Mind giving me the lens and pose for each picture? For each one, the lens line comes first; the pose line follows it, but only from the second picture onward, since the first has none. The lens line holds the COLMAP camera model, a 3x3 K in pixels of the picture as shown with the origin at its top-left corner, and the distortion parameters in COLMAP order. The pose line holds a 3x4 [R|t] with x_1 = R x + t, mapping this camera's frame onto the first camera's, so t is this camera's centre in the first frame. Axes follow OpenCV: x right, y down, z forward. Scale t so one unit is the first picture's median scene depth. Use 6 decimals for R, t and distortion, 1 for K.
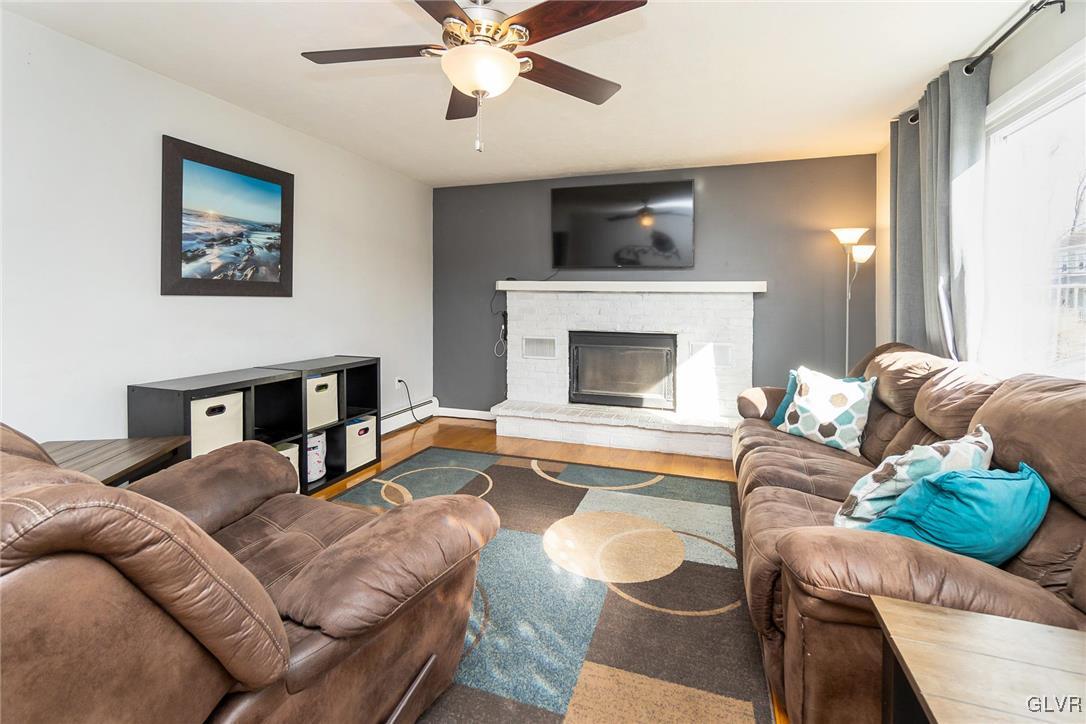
lens RADIAL K [[487.0, 0, 539.5], [0, 487.0, 296.6], [0, 0, 1]] dist [-0.009850, 0.000892]
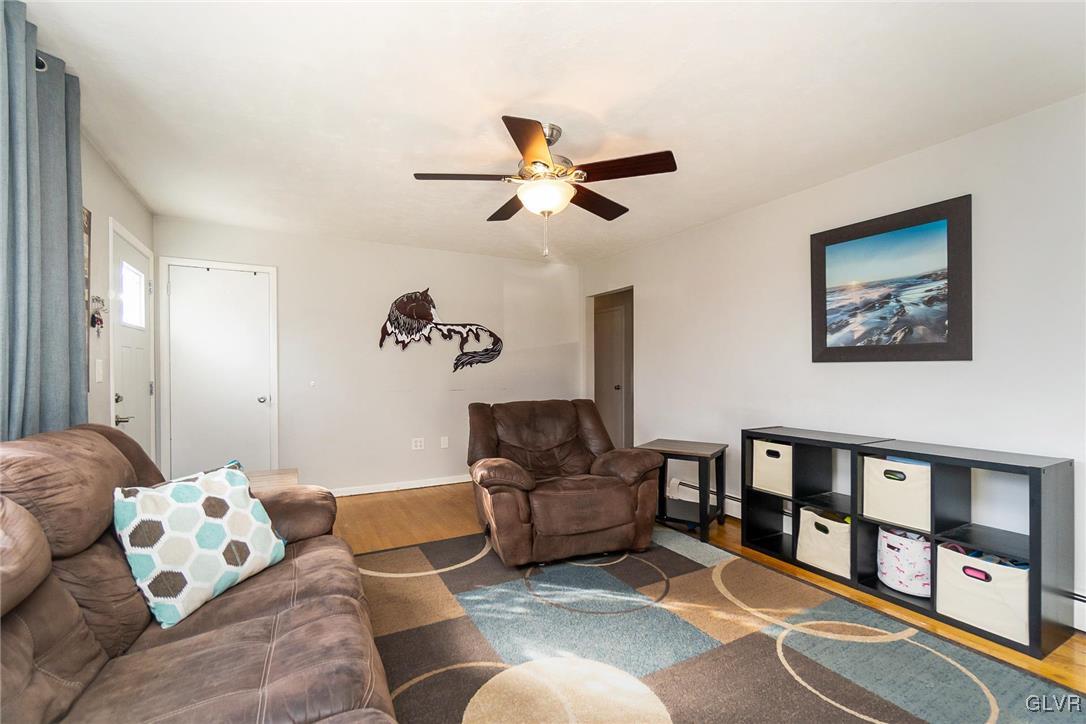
lens RADIAL K [[487.0, 0, 544.9], [0, 487.0, 371.8], [0, 0, 1]] dist [-0.009850, 0.000892]
pose [[-0.680430, 0.001236, -0.732812, 0.560440], [0.006728, 0.999967, -0.004560, 0.020362], [0.732782, -0.008033, -0.680416, 1.218676]]
